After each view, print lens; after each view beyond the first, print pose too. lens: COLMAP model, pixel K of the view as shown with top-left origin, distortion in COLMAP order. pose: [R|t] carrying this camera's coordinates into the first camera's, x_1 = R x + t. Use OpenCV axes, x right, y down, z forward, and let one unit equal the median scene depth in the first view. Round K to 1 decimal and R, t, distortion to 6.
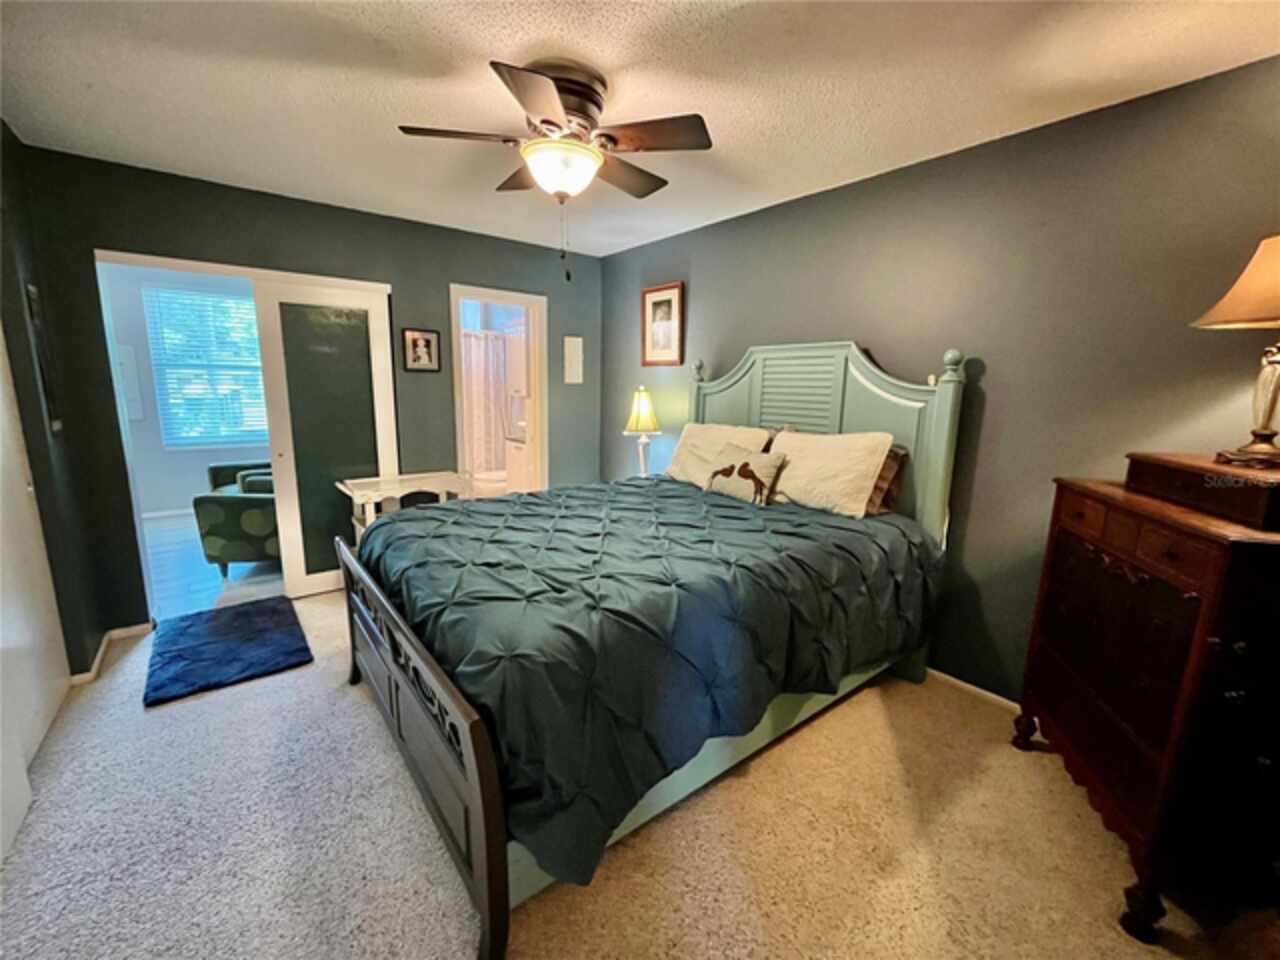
lens RADIAL K [[518.4, 0, 640.0], [0, 518.4, 480.0], [0, 0, 1]] dist [-0.000714, -0.000382]
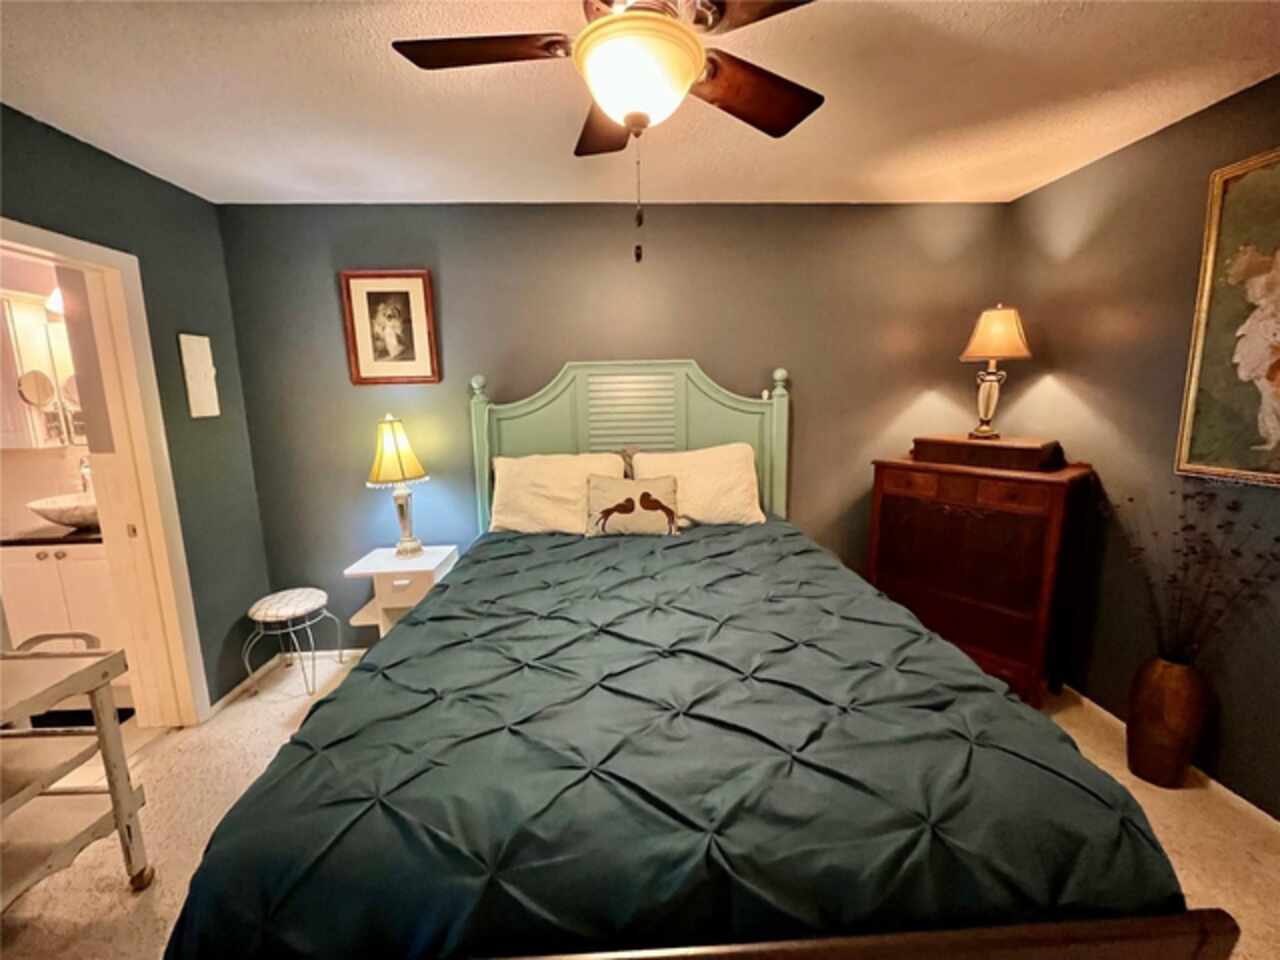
lens RADIAL K [[513.1, 0, 640.0], [0, 513.1, 480.0], [0, 0, 1]] dist [-0.002211, -0.000175]
pose [[0.582795, -0.166292, 0.795423, -0.495398], [0.179046, 0.981060, 0.073917, -0.120865], [-0.792649, 0.099339, 0.601530, 0.468296]]
